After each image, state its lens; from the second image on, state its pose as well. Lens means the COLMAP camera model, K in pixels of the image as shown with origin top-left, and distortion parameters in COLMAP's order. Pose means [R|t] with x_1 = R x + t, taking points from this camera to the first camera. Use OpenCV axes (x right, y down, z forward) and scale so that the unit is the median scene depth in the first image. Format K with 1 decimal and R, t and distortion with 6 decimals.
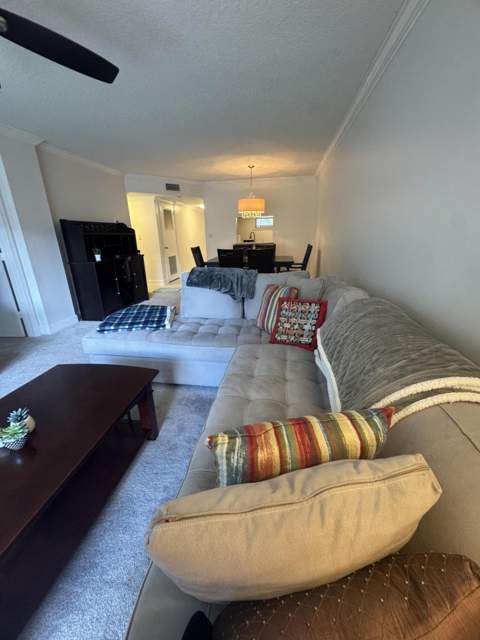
lens RADIAL K [[258.0, 0, 240.0], [0, 258.0, 320.0], [0, 0, 1]] dist [-0.002778, -0.000105]
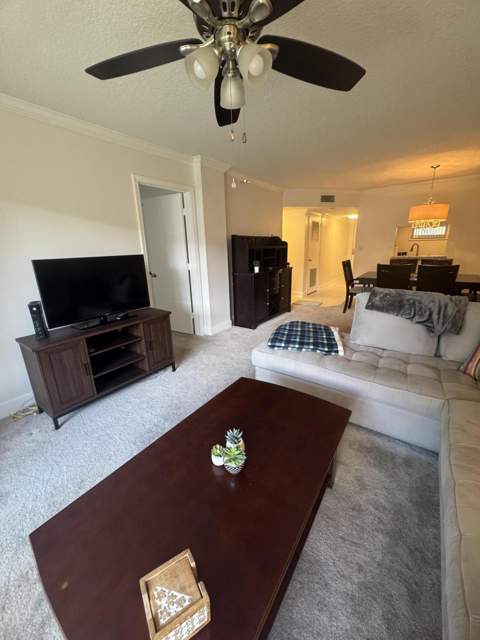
lens RADIAL K [[258.0, 0, 240.0], [0, 258.0, 320.0], [0, 0, 1]] dist [-0.002778, -0.000105]
pose [[0.894840, 0.121731, -0.429468, -0.200655], [-0.137311, 0.990514, -0.005344, -0.031199], [0.424743, 0.063753, 0.903066, 0.033877]]
